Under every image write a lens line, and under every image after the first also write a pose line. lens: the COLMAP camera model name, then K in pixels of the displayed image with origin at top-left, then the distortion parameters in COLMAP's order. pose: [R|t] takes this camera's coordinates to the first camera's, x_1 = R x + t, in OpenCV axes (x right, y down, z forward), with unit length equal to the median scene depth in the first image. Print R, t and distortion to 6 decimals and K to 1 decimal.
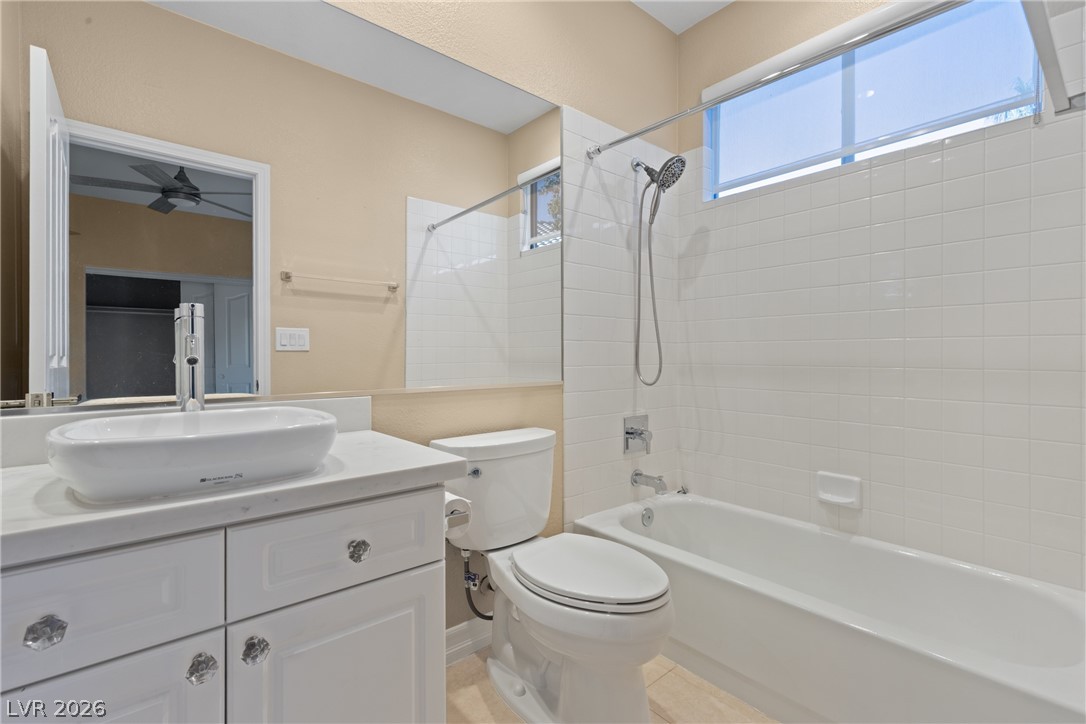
lens RADIAL K [[489.5, 0, 541.6], [0, 489.5, 357.4], [0, 0, 1]] dist [0.003936, 0.000105]
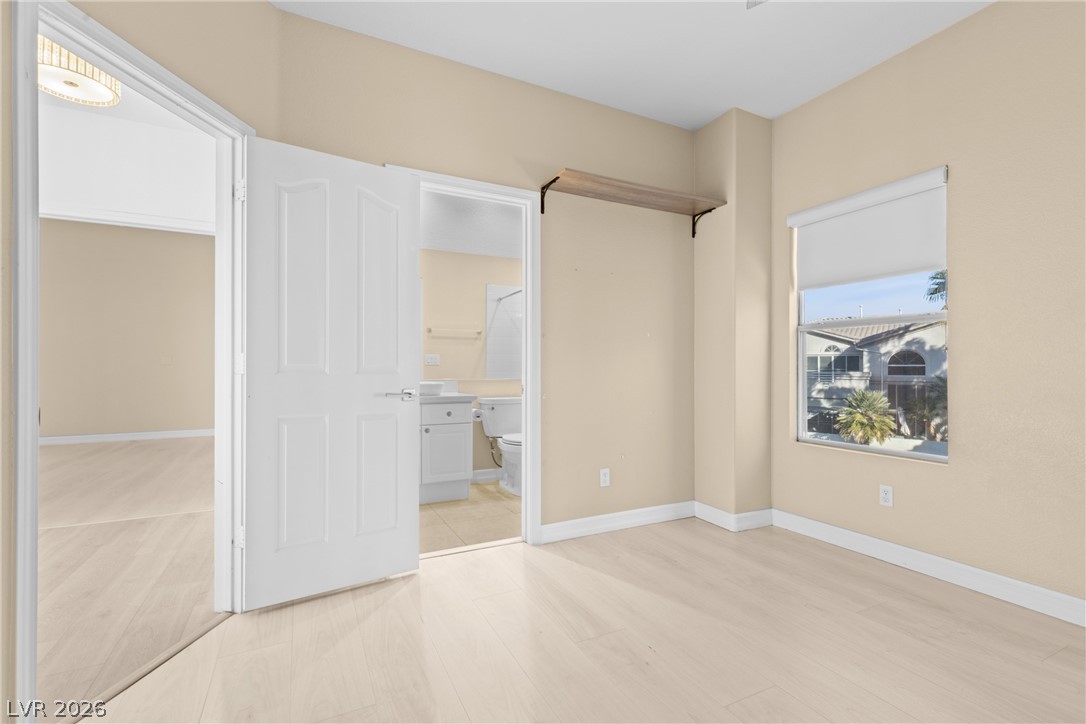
lens RADIAL K [[489.5, 0, 545.0], [0, 489.5, 366.2], [0, 0, 1]] dist [0.003936, 0.000105]
pose [[0.972789, 0.000182, -0.231694, 0.463694], [-0.001853, 0.999974, -0.006997, 0.005614], [0.231687, 0.007236, 0.972764, -0.959047]]
